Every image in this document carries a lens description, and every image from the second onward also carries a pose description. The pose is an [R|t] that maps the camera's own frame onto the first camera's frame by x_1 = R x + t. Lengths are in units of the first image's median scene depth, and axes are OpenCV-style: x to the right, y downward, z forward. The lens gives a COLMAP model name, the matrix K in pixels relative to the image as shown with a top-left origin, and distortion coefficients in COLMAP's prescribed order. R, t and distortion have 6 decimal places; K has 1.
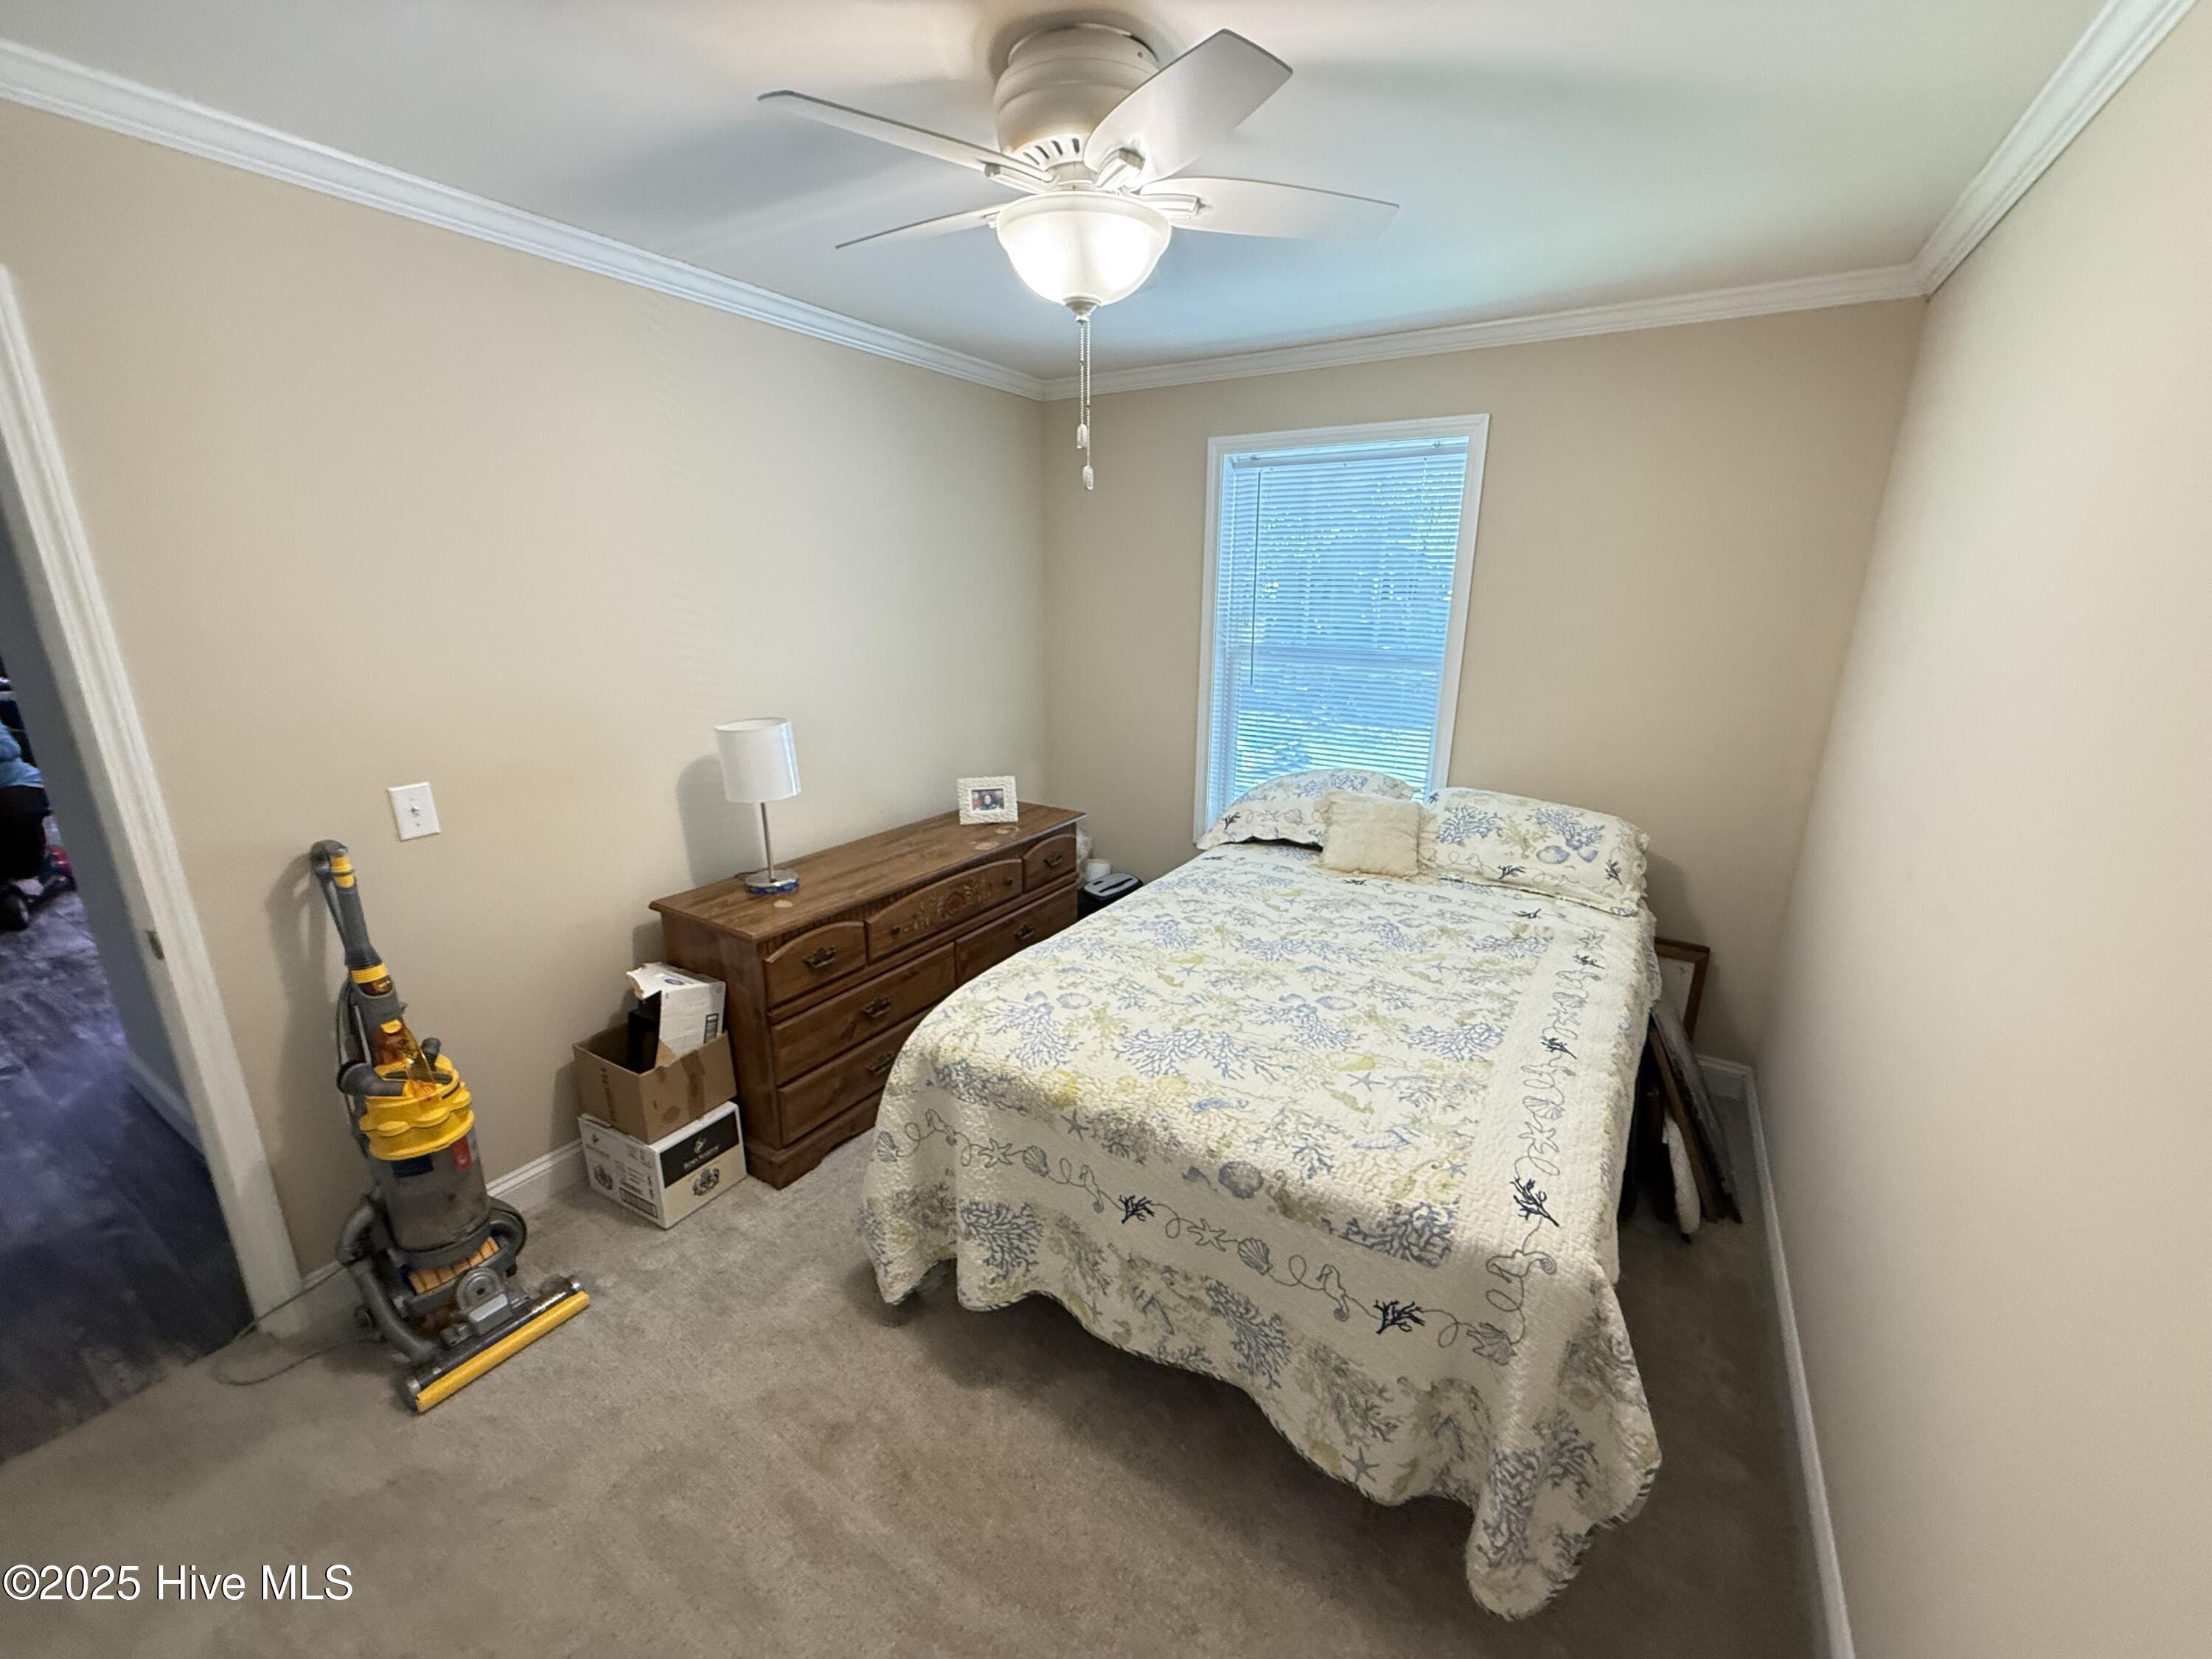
lens RADIAL K [[887.1, 0, 1107.2], [0, 887.1, 839.6], [0, 0, 1]] dist [-0.002628, -0.000259]
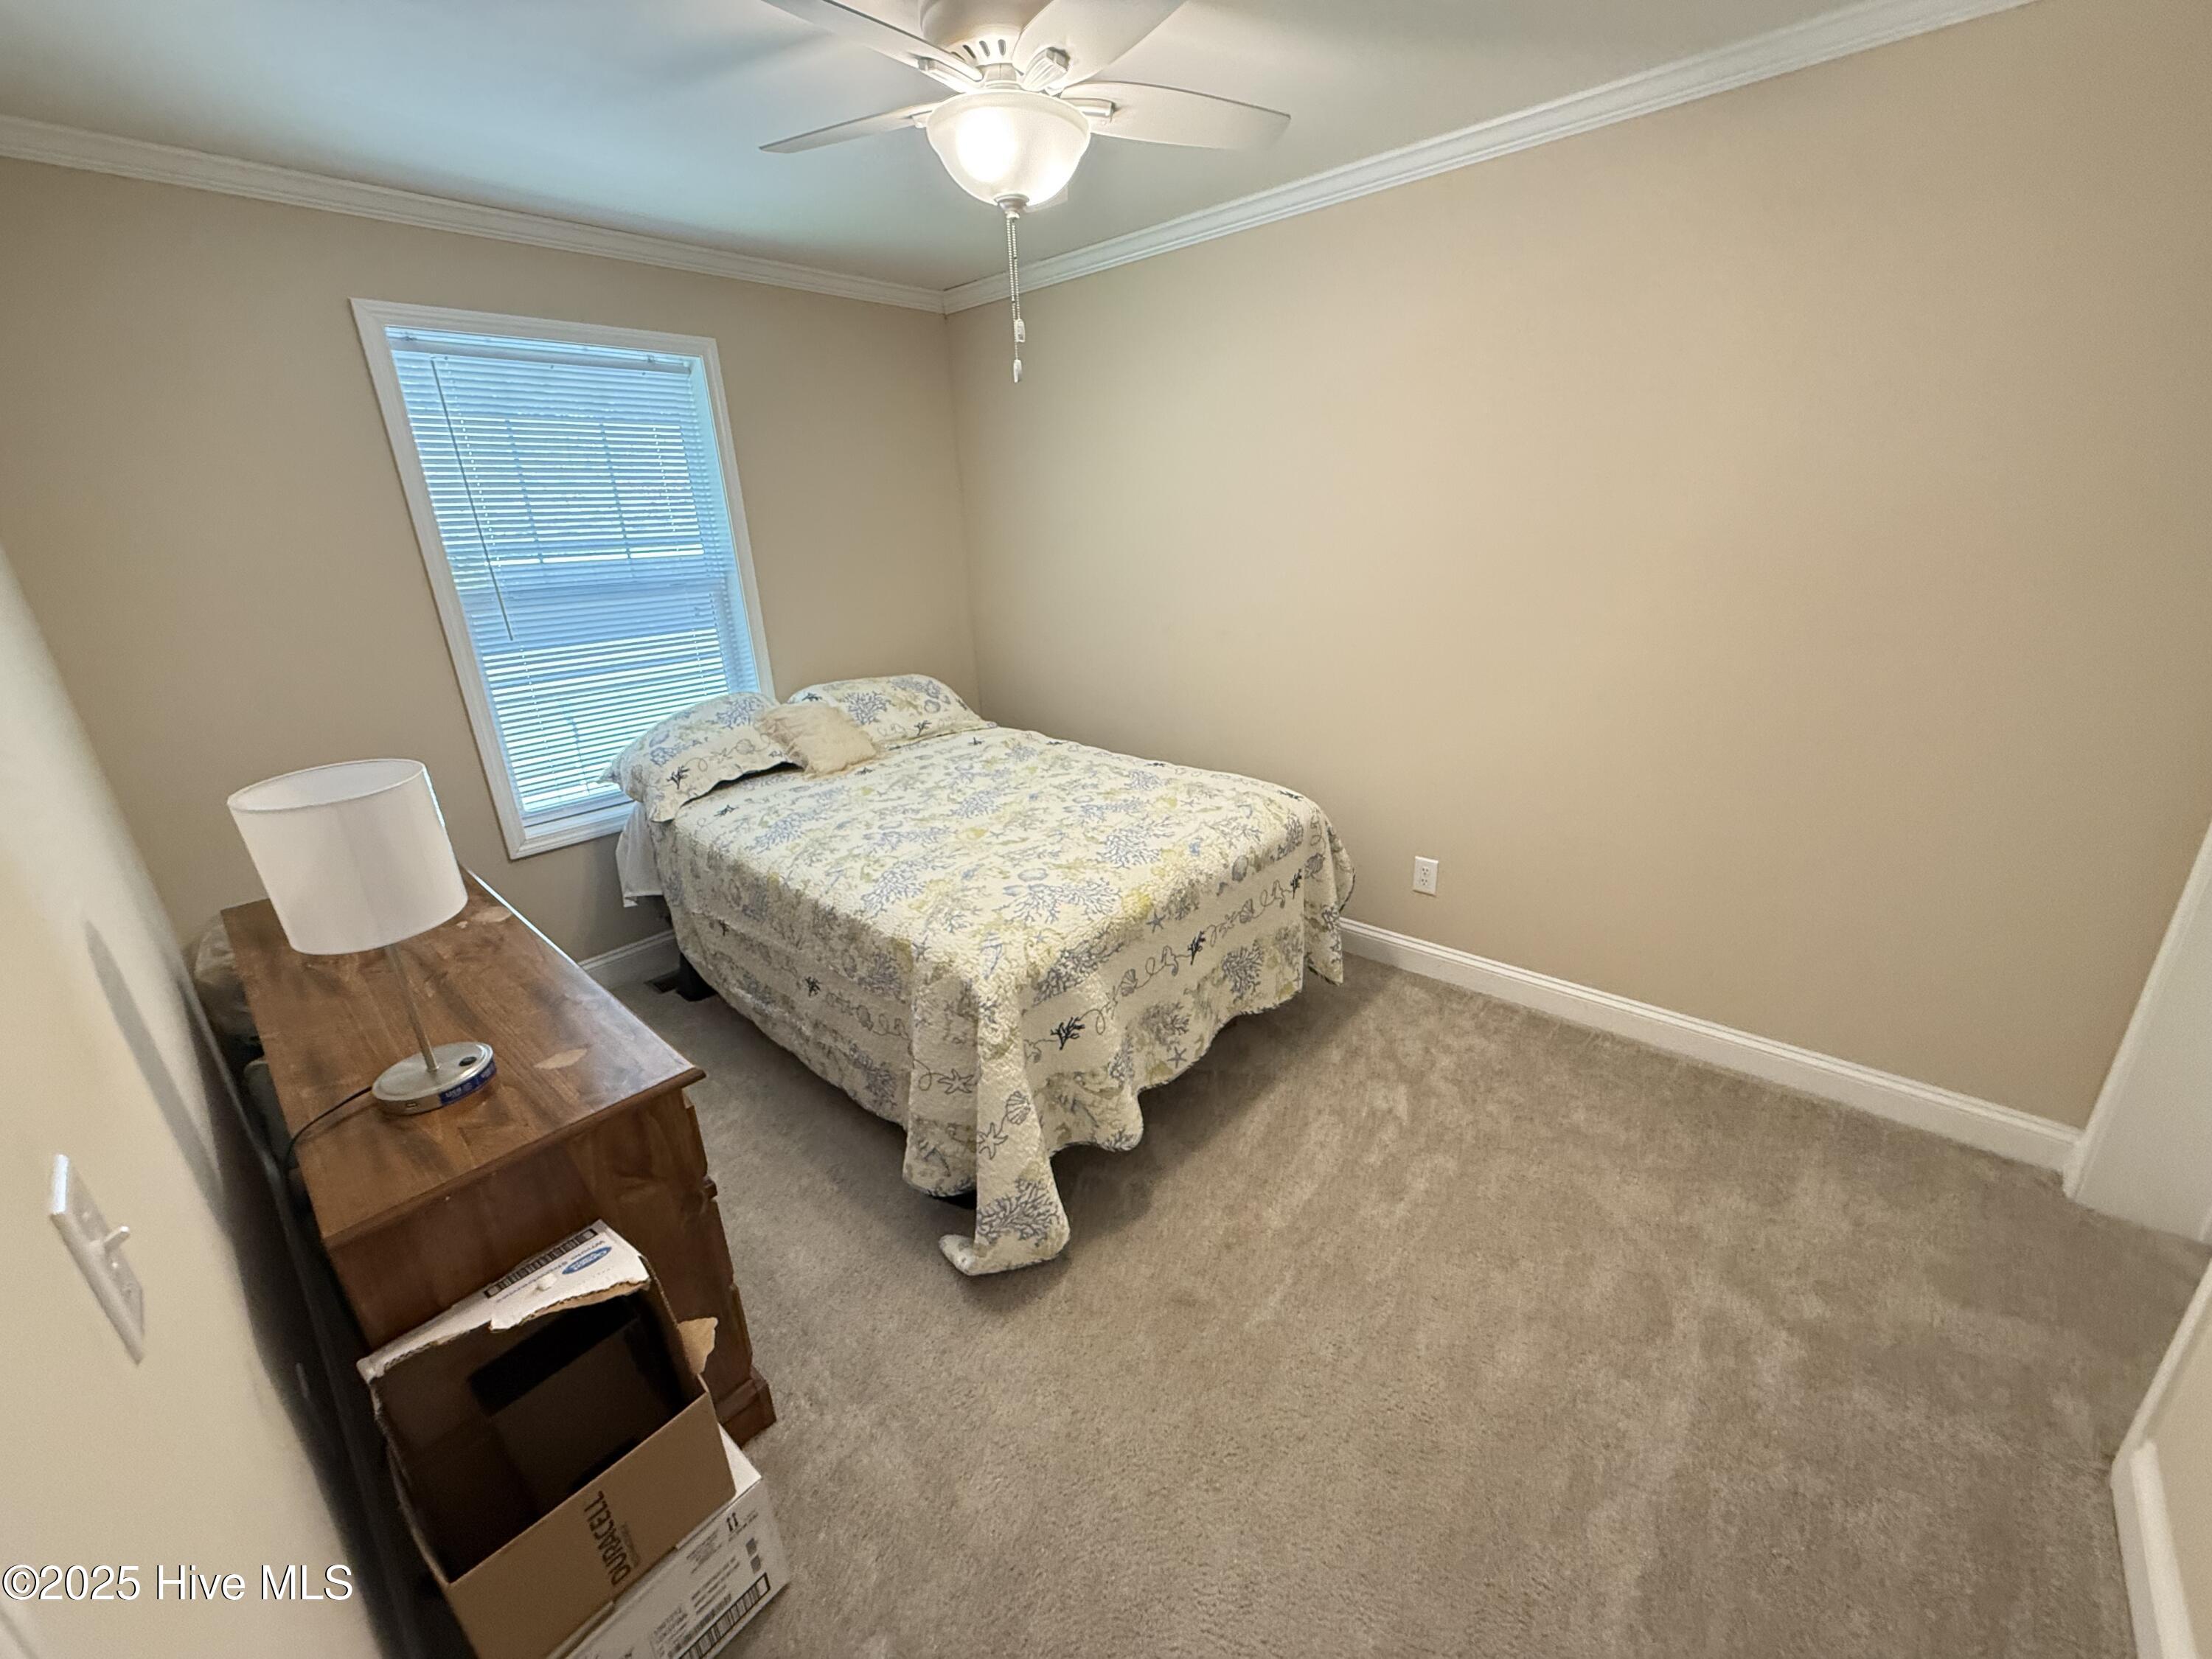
lens RADIAL K [[887.1, 0, 1107.2], [0, 887.1, 839.6], [0, 0, 1]] dist [-0.002628, -0.000259]
pose [[0.158884, -0.350880, 0.922843, -0.965779], [0.312523, 0.904525, 0.290109, -0.135907], [-0.936528, 0.242316, 0.253372, 0.609109]]
